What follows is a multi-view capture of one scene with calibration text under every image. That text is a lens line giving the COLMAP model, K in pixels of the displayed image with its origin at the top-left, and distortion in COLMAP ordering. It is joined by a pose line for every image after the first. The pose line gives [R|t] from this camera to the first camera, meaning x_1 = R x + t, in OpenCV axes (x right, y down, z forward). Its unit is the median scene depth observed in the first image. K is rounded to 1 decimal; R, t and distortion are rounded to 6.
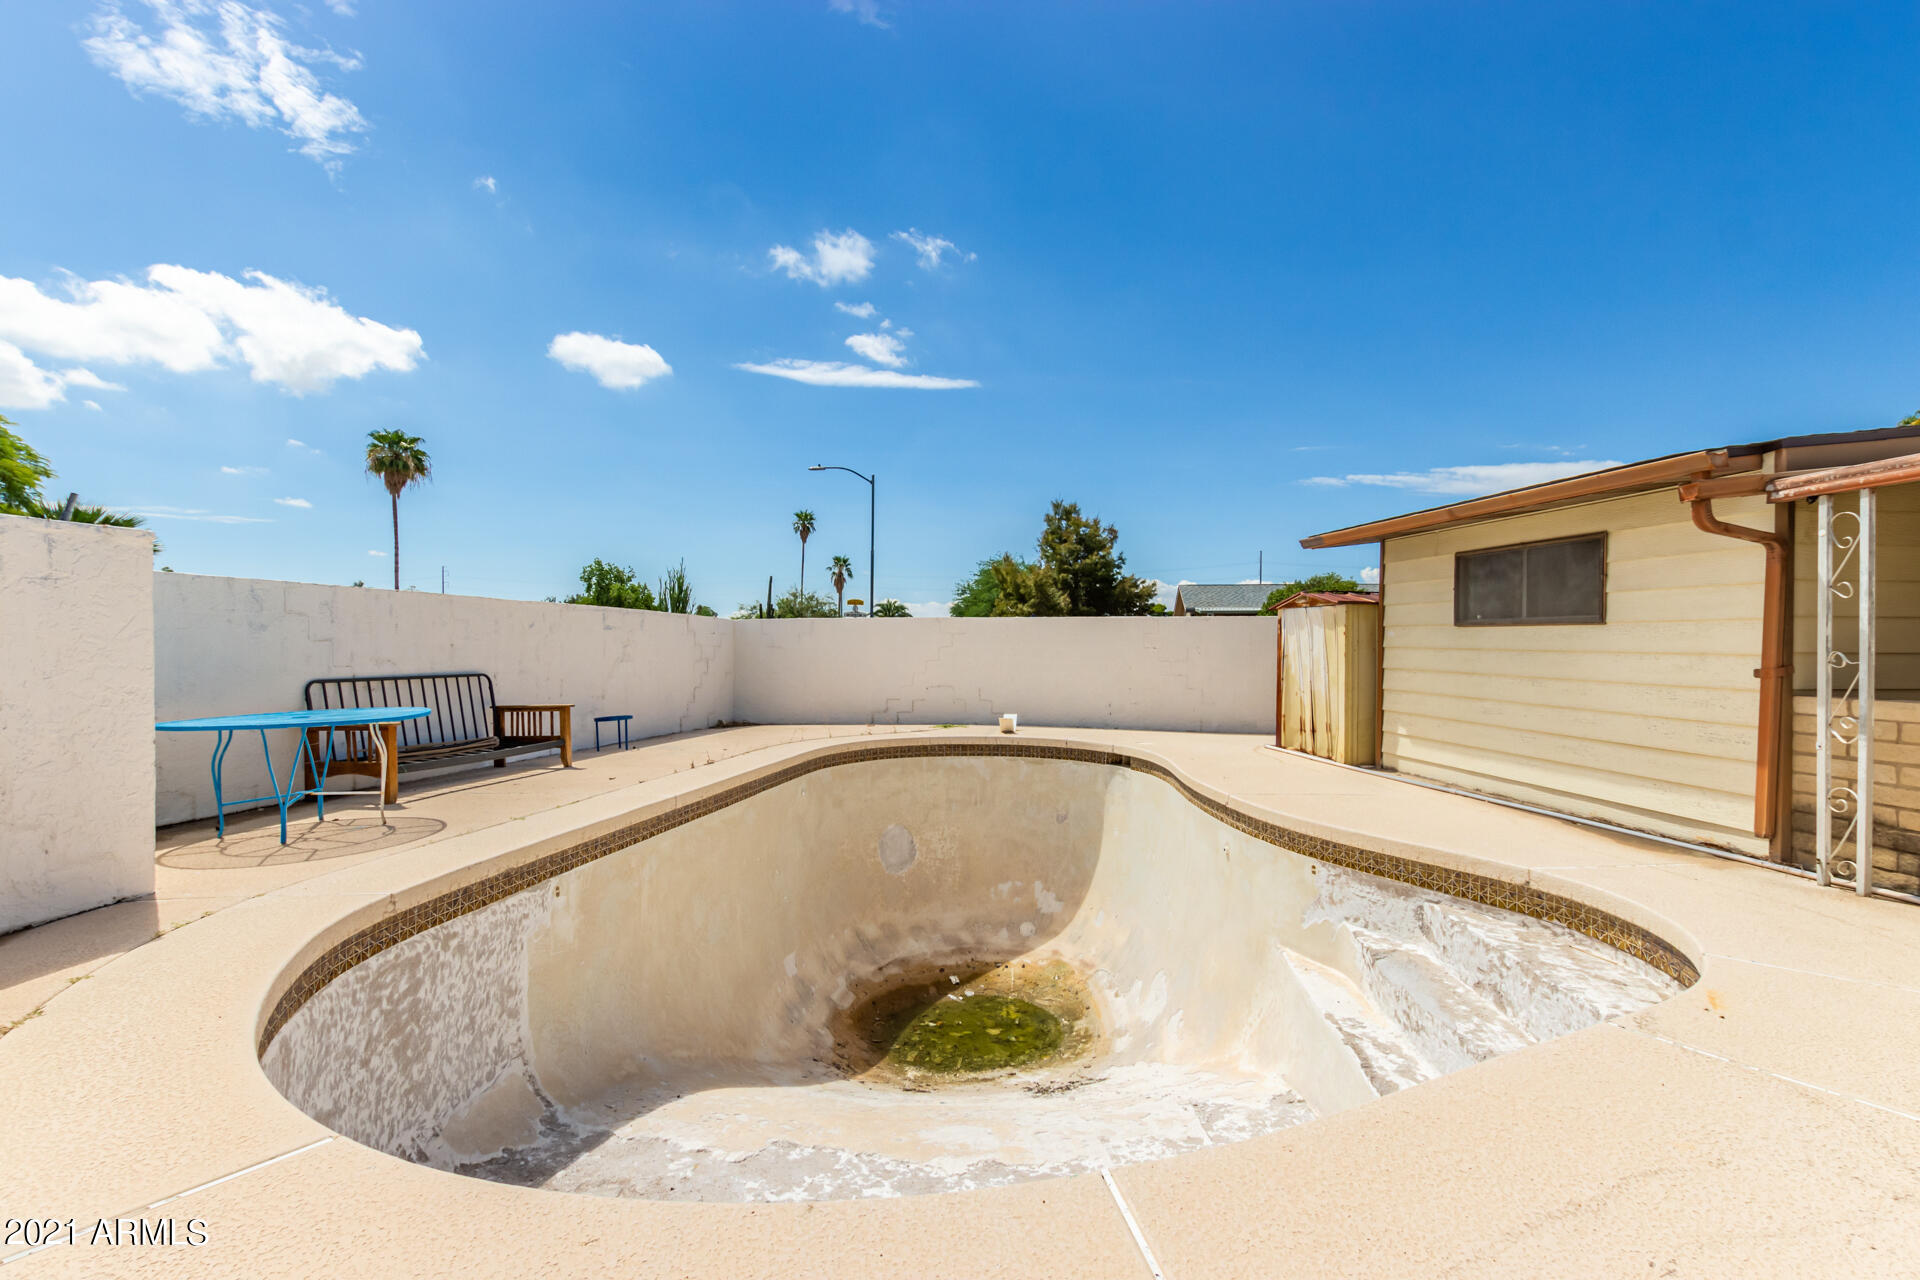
lens RADIAL K [[894.1, 0, 957.5], [0, 894.1, 648.8], [0, 0, 1]] dist [0.005716, -0.001089]
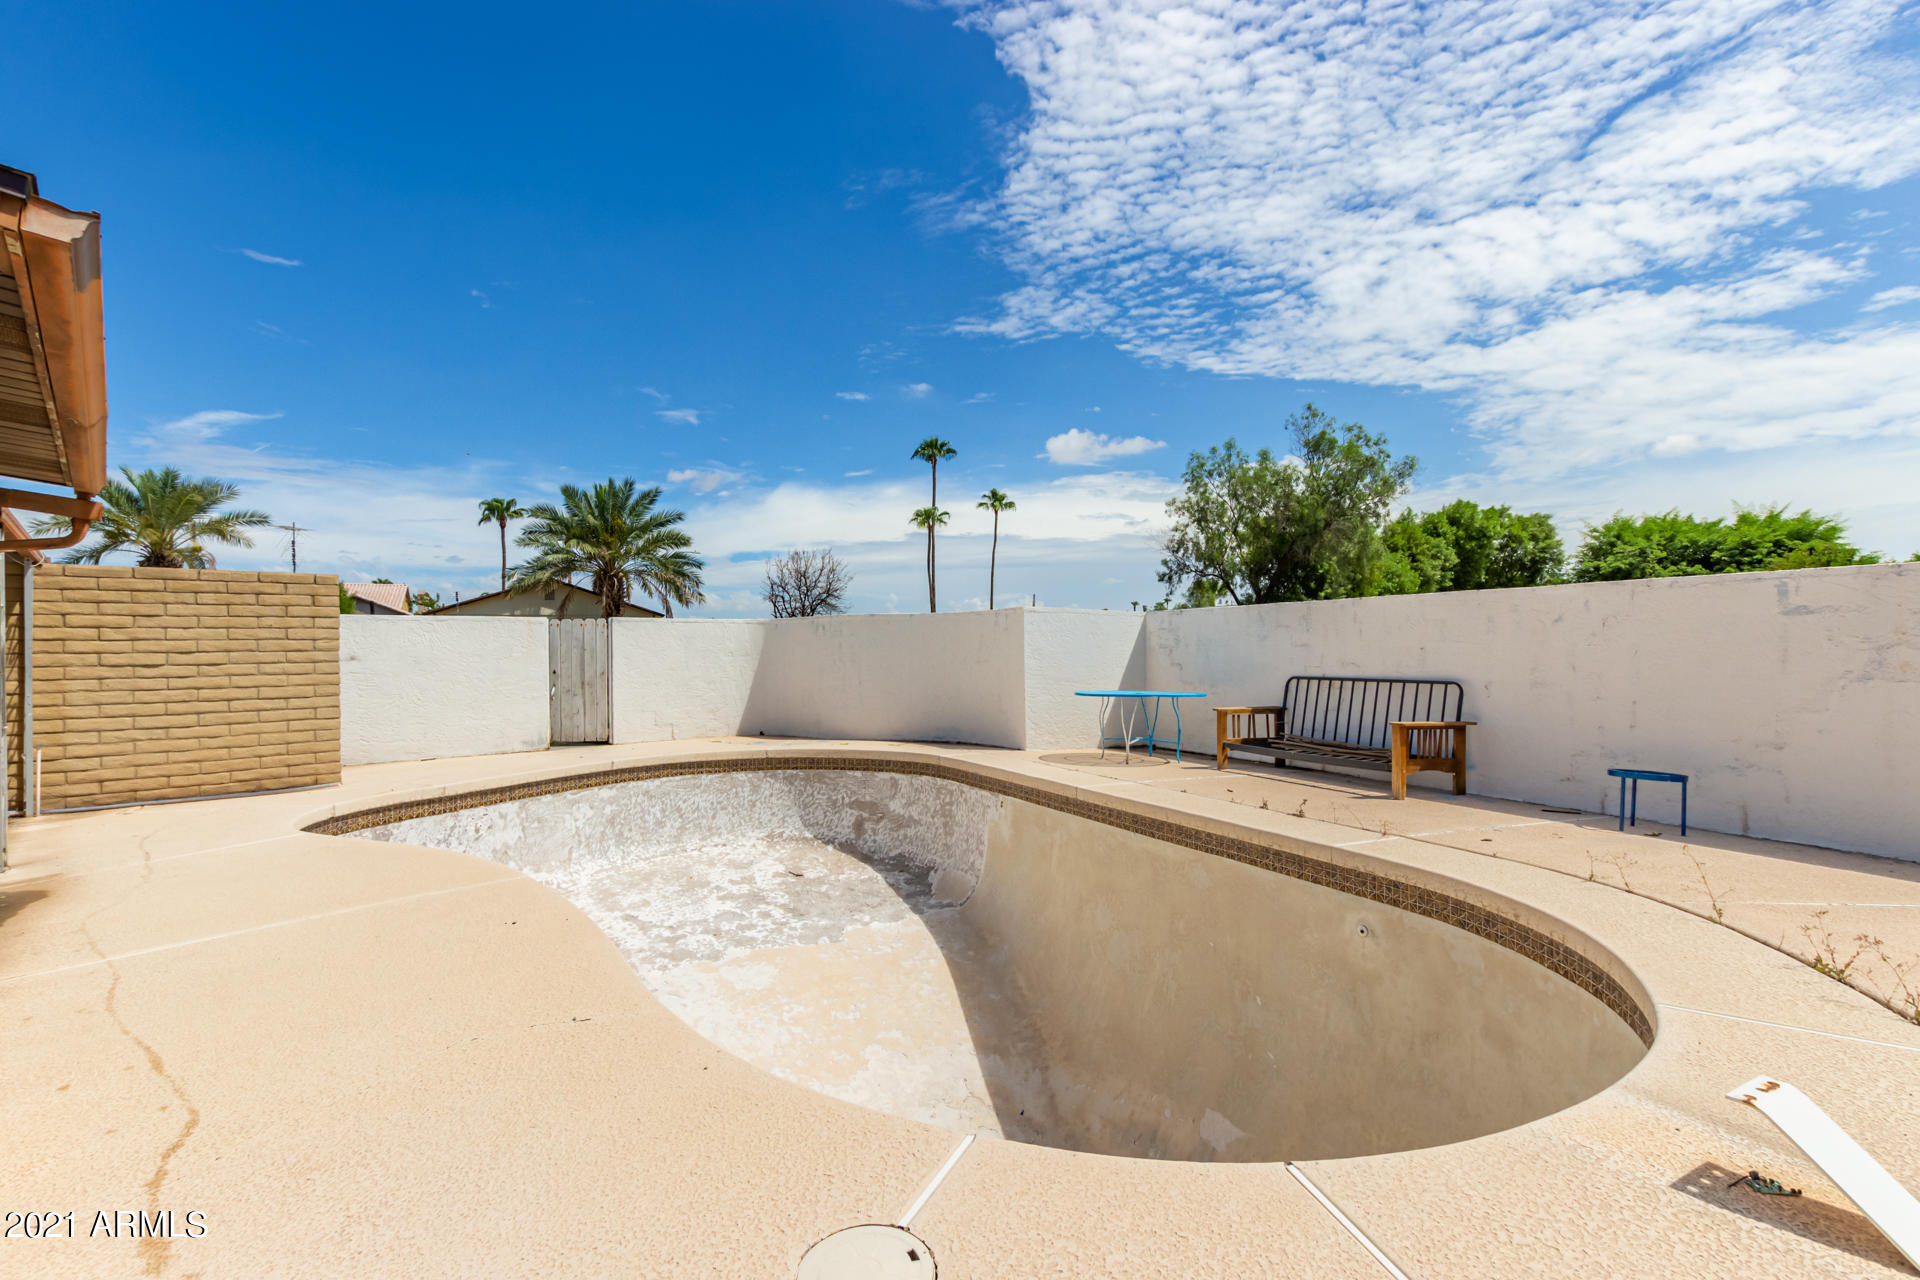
lens RADIAL K [[894.1, 0, 956.4], [0, 894.1, 643.5], [0, 0, 1]] dist [0.005716, -0.001089]
pose [[-0.794817, -0.003490, -0.606839, 0.492941], [0.001664, 0.999967, -0.007929, -0.003806], [0.606846, -0.007312, -0.794786, 1.842519]]
